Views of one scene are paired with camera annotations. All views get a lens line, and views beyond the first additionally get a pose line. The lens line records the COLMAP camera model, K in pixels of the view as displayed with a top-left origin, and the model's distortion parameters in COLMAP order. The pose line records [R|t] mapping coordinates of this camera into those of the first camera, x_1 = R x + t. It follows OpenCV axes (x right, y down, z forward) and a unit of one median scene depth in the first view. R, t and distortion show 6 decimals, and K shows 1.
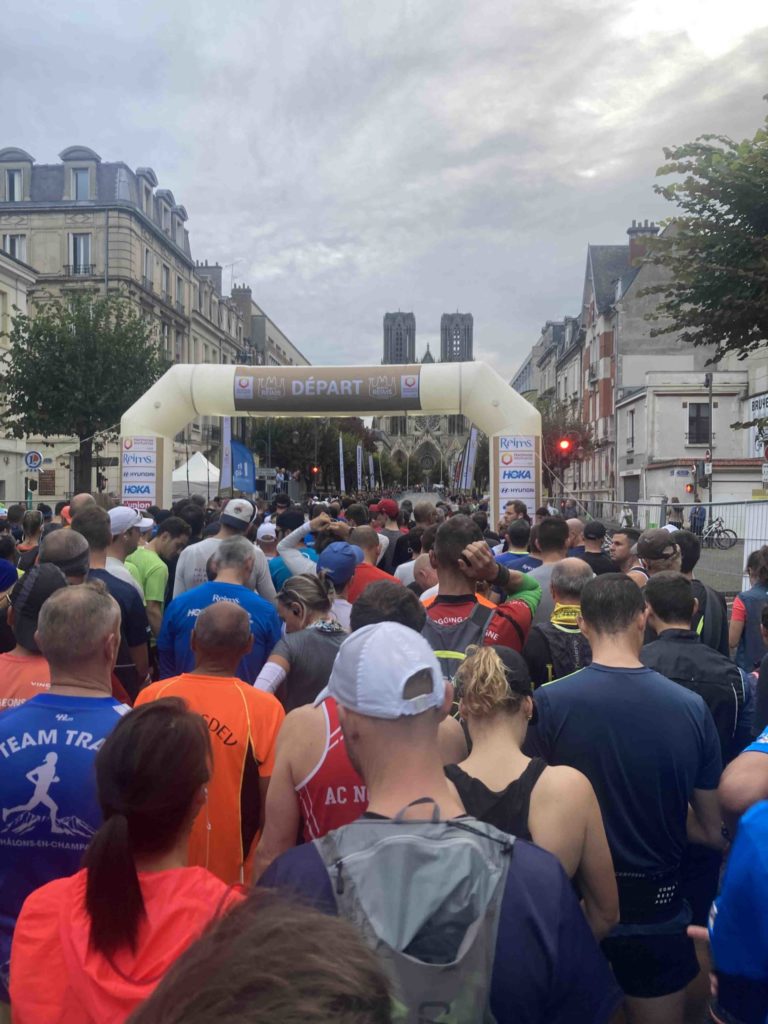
lens RADIAL K [[835.1, 0, 383.0], [0, 835.1, 510.0], [0, 0, 1]] dist [-0.006357, -0.003116]
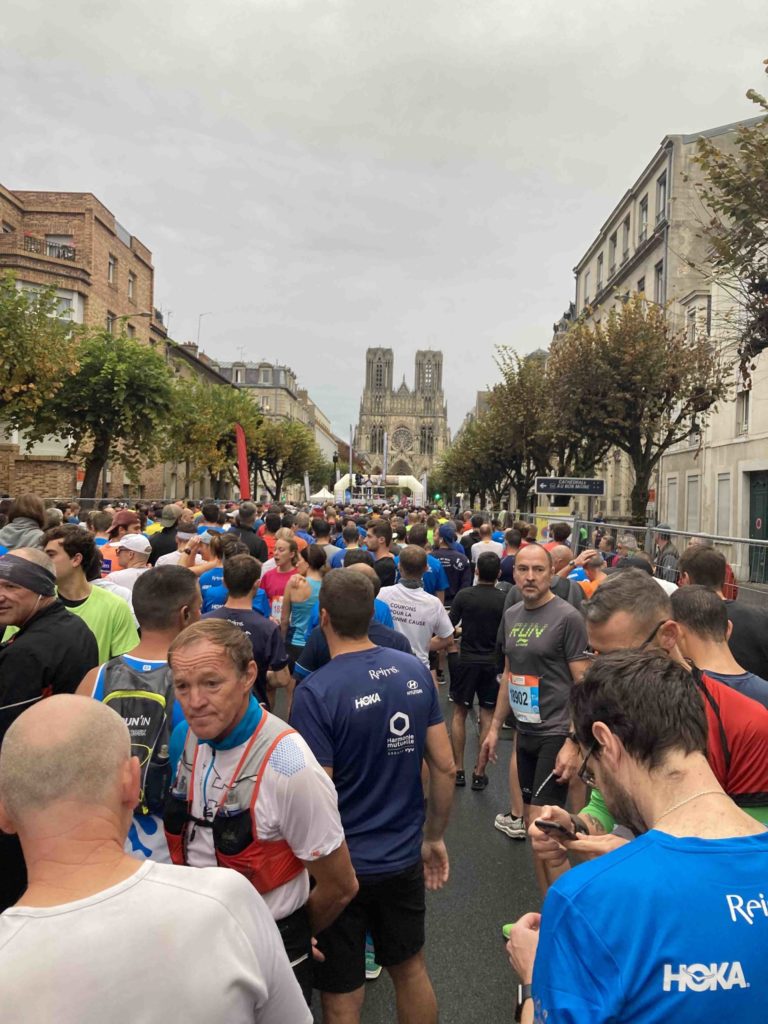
lens RADIAL K [[835.1, 0, 384.3], [0, 835.1, 512.3], [0, 0, 1]] dist [-0.006357, -0.003116]
pose [[0.999185, 0.022012, 0.033827, -0.008464], [-0.021657, 0.999707, -0.010811, 0.003903], [-0.034055, 0.010069, 0.999369, -0.159927]]
